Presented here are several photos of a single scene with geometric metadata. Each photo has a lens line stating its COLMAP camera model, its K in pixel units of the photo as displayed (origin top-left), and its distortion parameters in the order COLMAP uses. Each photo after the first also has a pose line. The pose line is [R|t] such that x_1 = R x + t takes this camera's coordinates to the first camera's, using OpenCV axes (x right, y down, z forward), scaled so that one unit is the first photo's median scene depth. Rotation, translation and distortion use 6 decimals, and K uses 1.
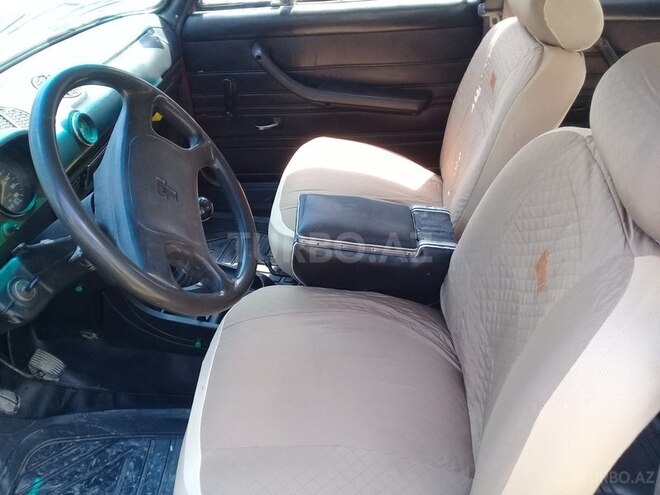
lens RADIAL K [[595.9, 0, 329.2], [0, 595.9, 257.4], [0, 0, 1]] dist [-0.002191, -0.017169]
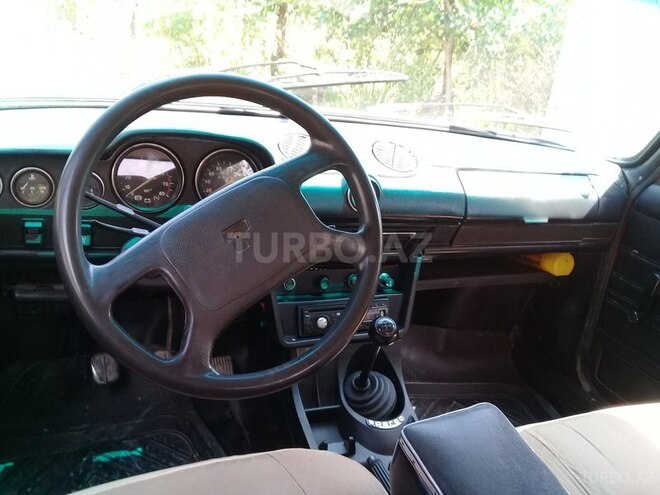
lens RADIAL K [[602.0, 0, 330.0], [0, 602.0, 247.5], [0, 0, 1]] dist [-0.002576, -0.005744]
pose [[0.445685, 0.434814, -0.782497, 0.294459], [-0.638718, 0.766910, 0.062360, -0.155544], [0.627220, 0.472002, 0.619524, 0.373412]]
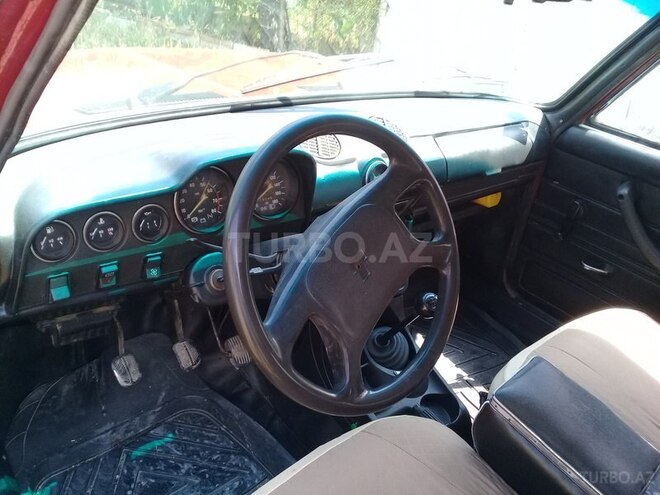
lens RADIAL K [[591.8, 0, 330.0], [0, 591.8, 247.5], [0, 0, 1]] dist [0.011251, 0.000888]
pose [[0.694907, 0.478593, -0.536706, 0.110873], [-0.549141, 0.835053, 0.033627, -0.094150], [0.464272, 0.271360, 0.843099, 0.133482]]
